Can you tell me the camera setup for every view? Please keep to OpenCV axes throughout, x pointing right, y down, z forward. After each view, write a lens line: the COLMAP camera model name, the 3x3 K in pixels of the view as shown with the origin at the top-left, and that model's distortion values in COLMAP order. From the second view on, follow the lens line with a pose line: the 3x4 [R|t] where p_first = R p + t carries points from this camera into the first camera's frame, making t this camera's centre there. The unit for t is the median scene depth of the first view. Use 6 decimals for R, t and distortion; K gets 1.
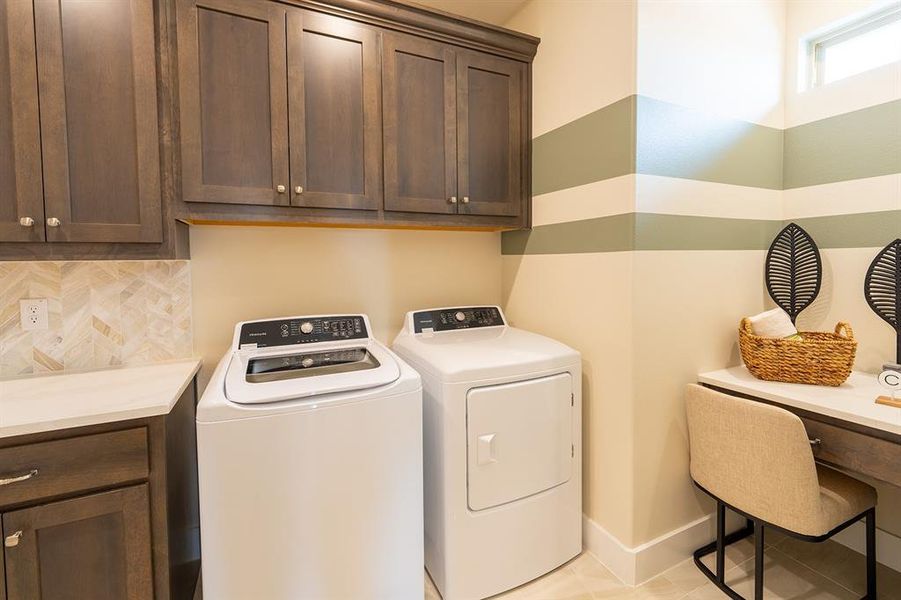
lens RADIAL K [[397.1, 0, 462.9], [0, 397.1, 274.1], [0, 0, 1]] dist [-0.001429, -0.000438]
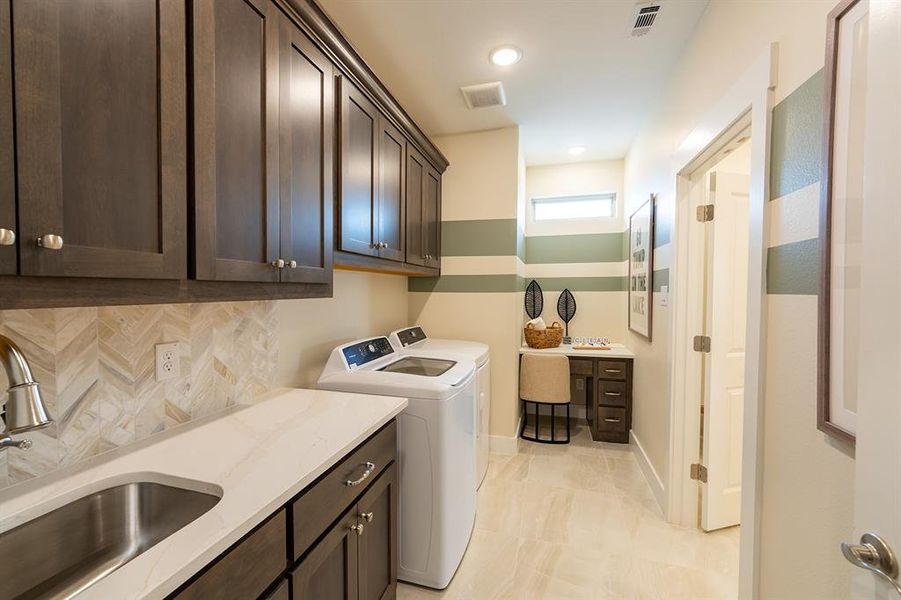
lens RADIAL K [[363.3, 0, 450.5], [0, 363.3, 300.0], [0, 0, 1]] dist [-0.000404, -0.000235]
pose [[0.652378, -0.008249, 0.757849, -1.198102], [0.014388, 0.999895, -0.001502, -0.020301], [-0.757757, 0.011884, 0.652428, 0.012781]]
